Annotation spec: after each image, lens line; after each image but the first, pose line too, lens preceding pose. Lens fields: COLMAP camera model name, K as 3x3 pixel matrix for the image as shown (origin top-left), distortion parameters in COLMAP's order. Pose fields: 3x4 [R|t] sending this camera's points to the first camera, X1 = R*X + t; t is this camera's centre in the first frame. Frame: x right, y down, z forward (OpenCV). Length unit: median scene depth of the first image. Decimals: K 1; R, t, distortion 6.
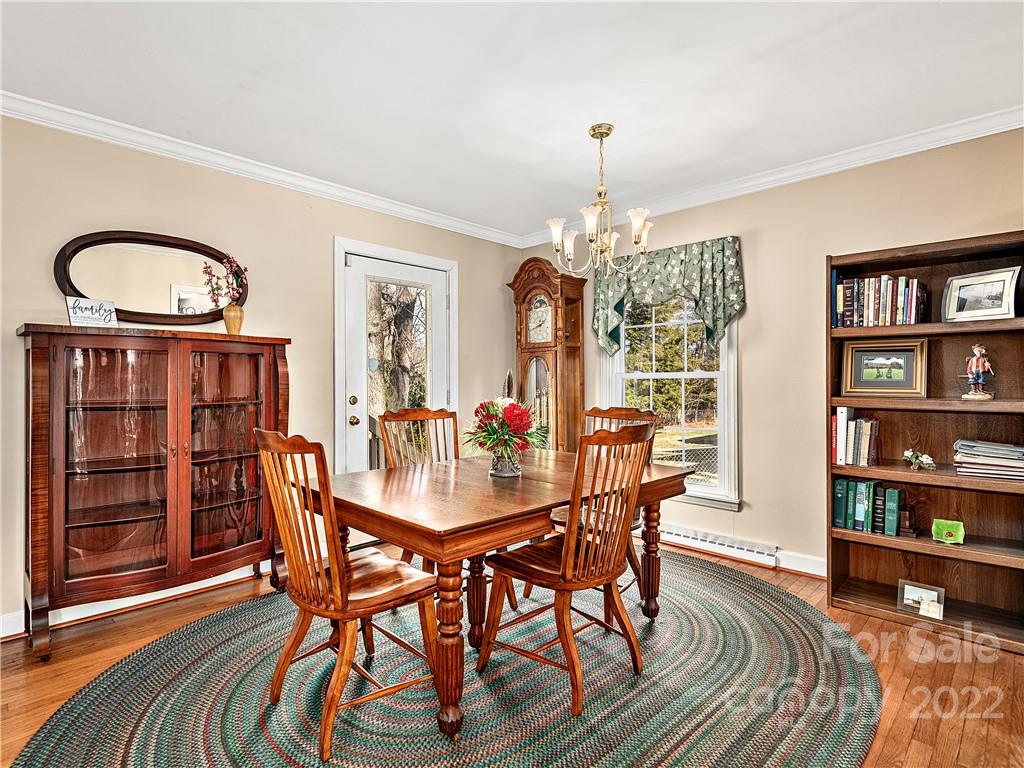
lens RADIAL K [[540.5, 0, 512.3], [0, 540.5, 380.2], [0, 0, 1]] dist [-0.007929, -0.001307]
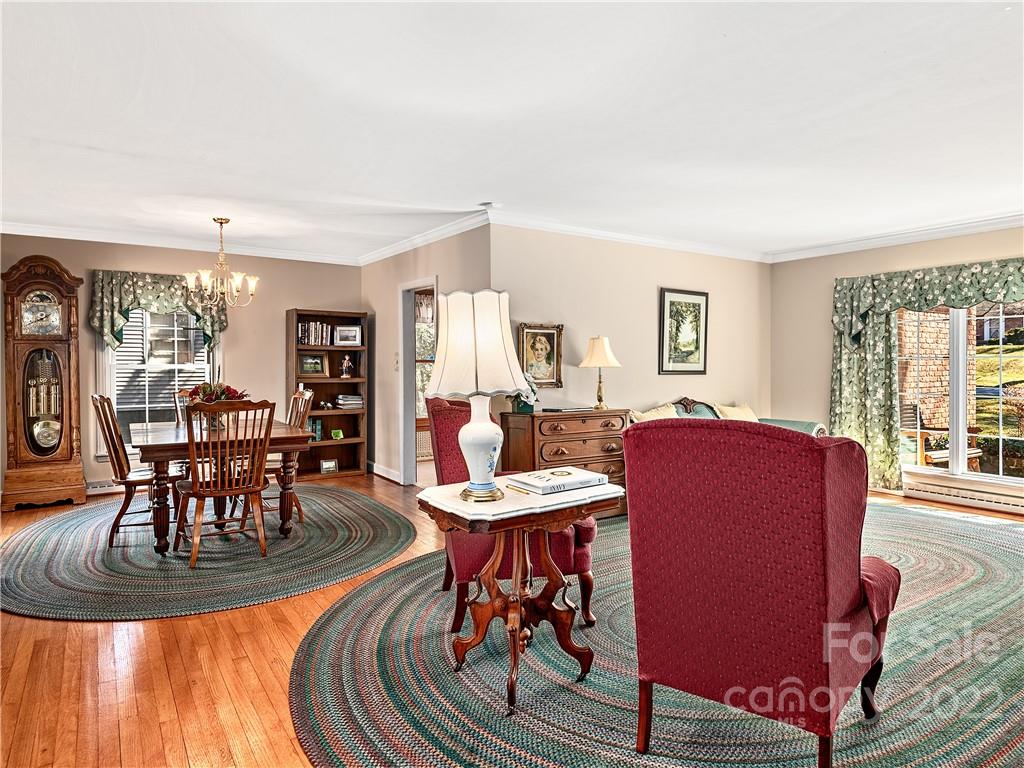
lens RADIAL K [[572.9, 0, 513.0], [0, 572.9, 378.7], [0, 0, 1]] dist [0.006974, 0.000490]
pose [[0.186903, -0.018815, 0.982198, -1.451502], [-0.002242, 0.999806, 0.019579, -0.011909], [-0.982376, -0.005861, 0.186825, -0.212133]]
